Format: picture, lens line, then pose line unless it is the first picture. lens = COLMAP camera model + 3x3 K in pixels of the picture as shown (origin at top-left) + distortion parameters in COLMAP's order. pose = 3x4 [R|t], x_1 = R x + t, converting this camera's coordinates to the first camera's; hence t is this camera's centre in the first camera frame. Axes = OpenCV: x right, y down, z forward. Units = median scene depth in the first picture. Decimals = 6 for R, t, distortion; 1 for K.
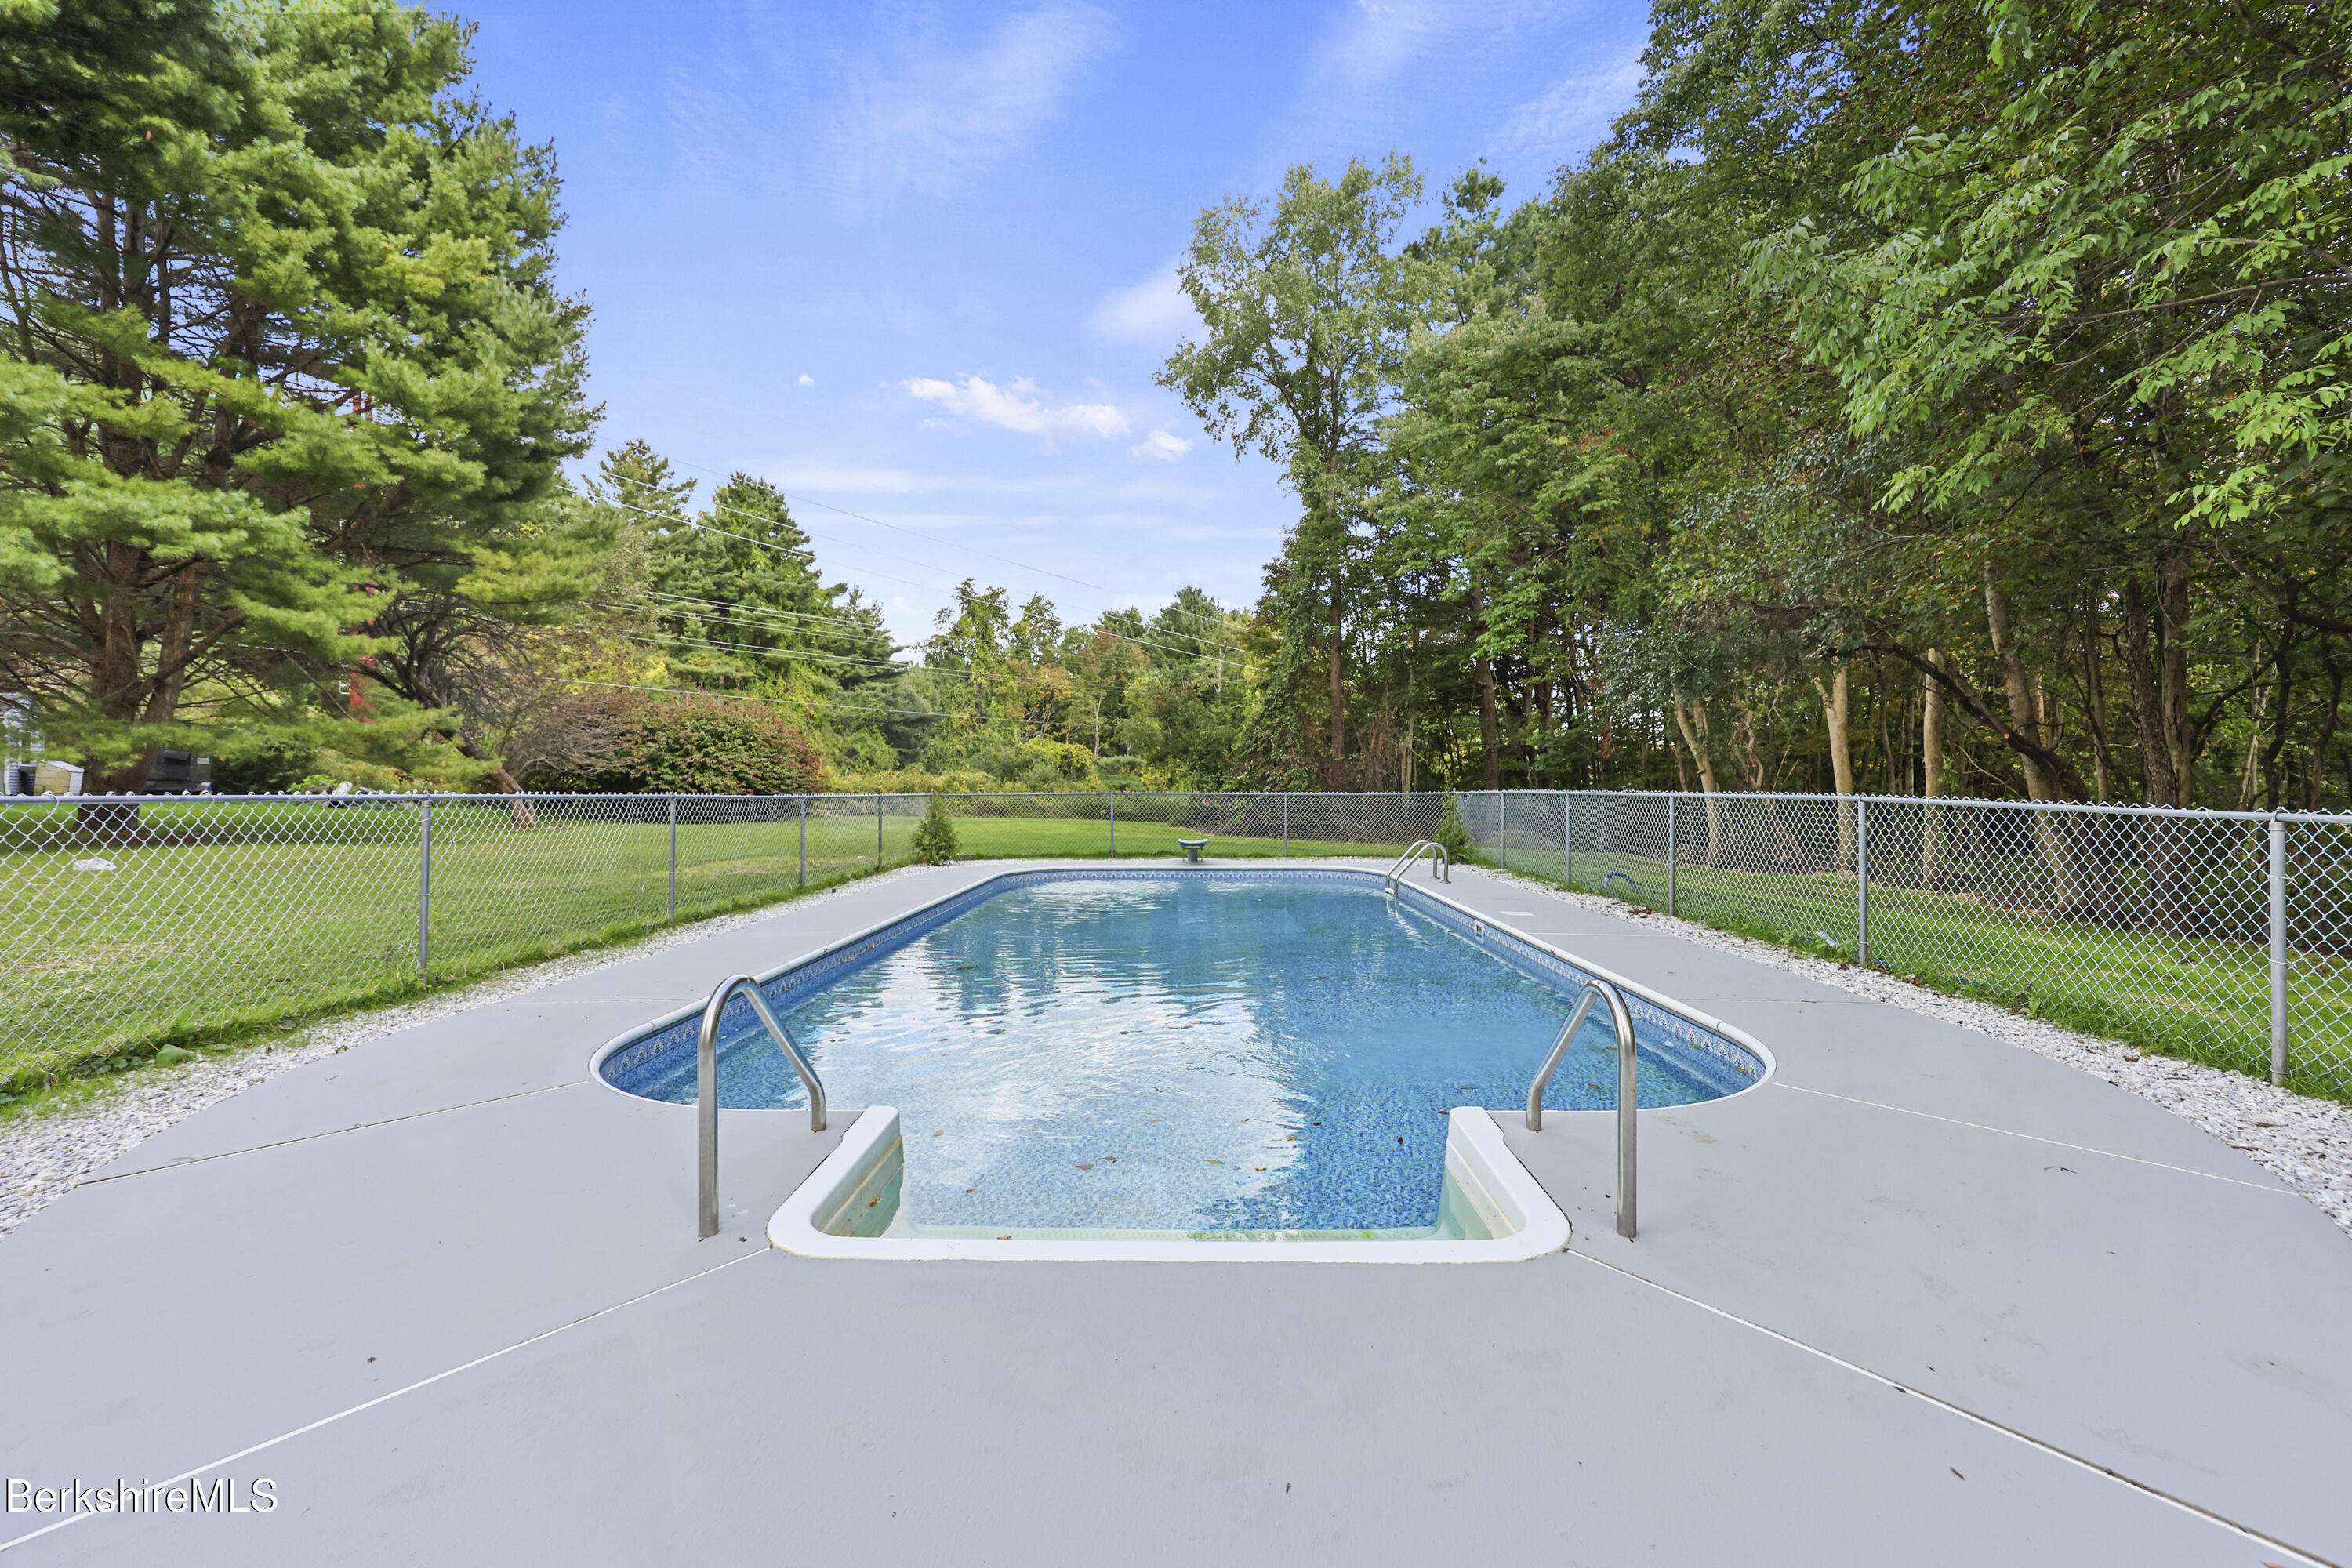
lens RADIAL K [[960.9, 0, 1153.3], [0, 960.9, 778.7], [0, 0, 1]] dist [-0.001940, 0.000043]
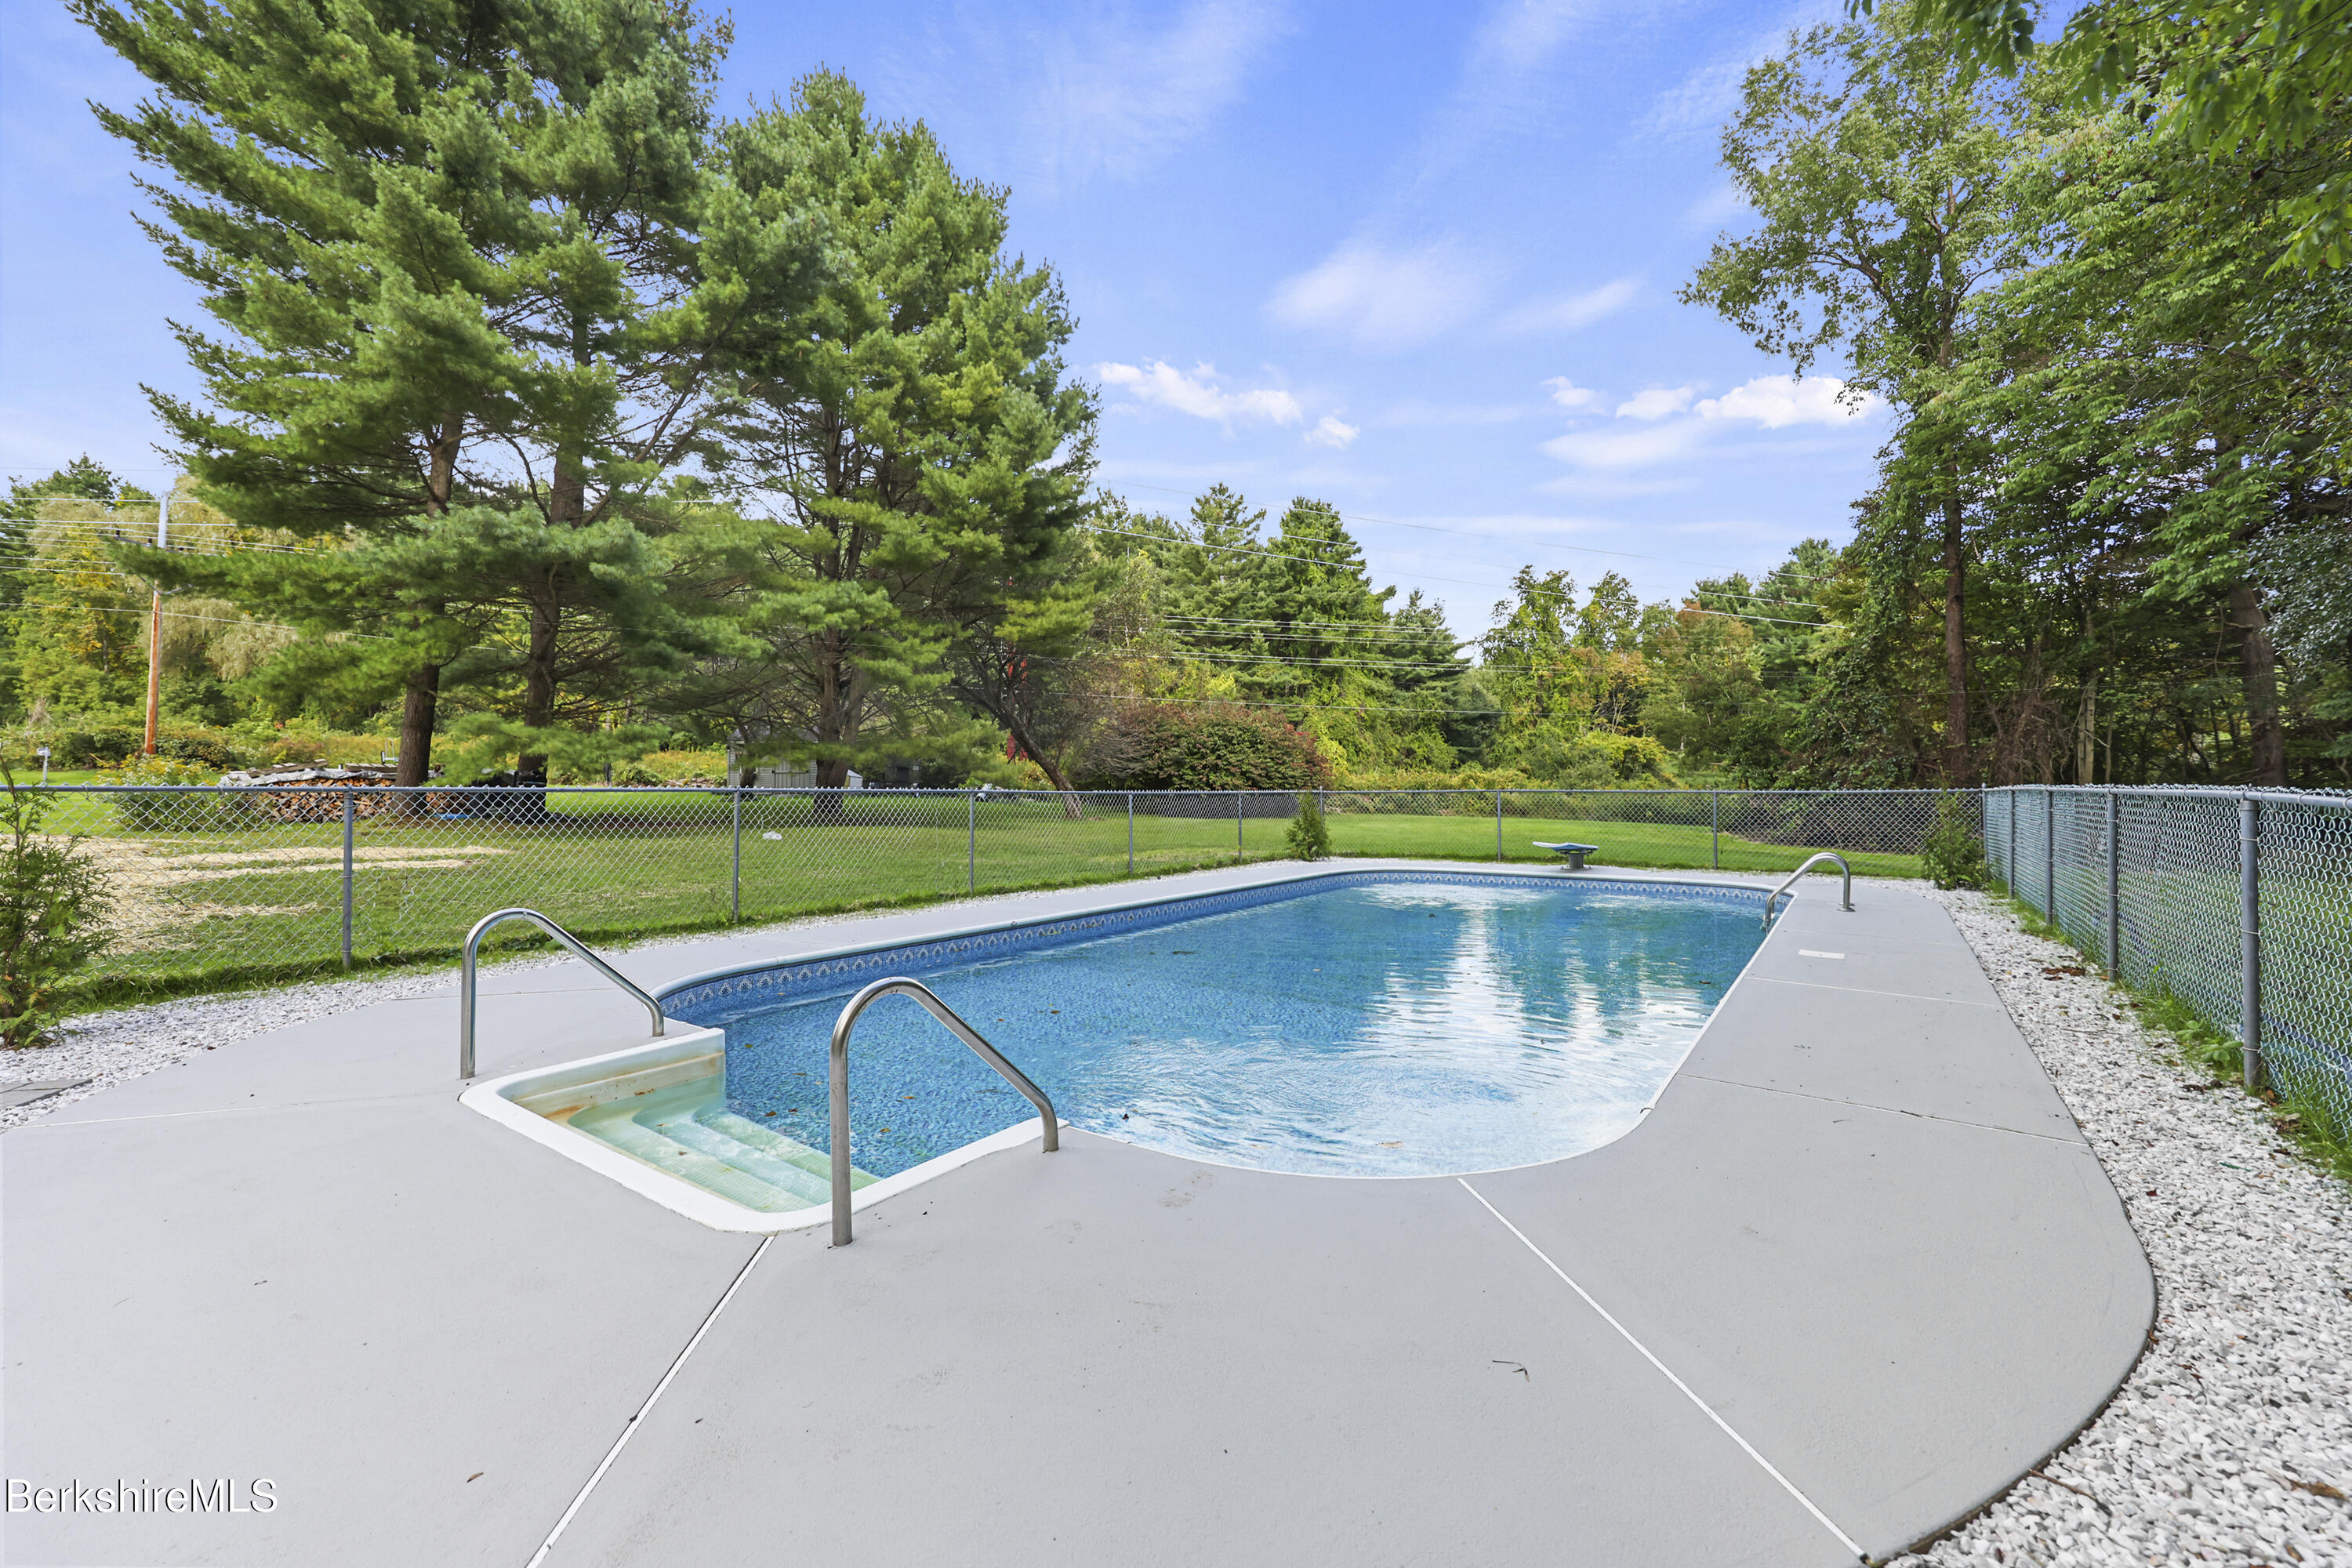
lens RADIAL K [[960.9, 0, 1169.6], [0, 960.9, 786.7], [0, 0, 1]] dist [-0.001940, 0.000043]
pose [[0.818135, -0.001538, -0.575024, 0.128739], [0.006731, 0.999954, 0.006901, 0.001580], [0.574986, -0.009517, 0.818108, 0.040432]]
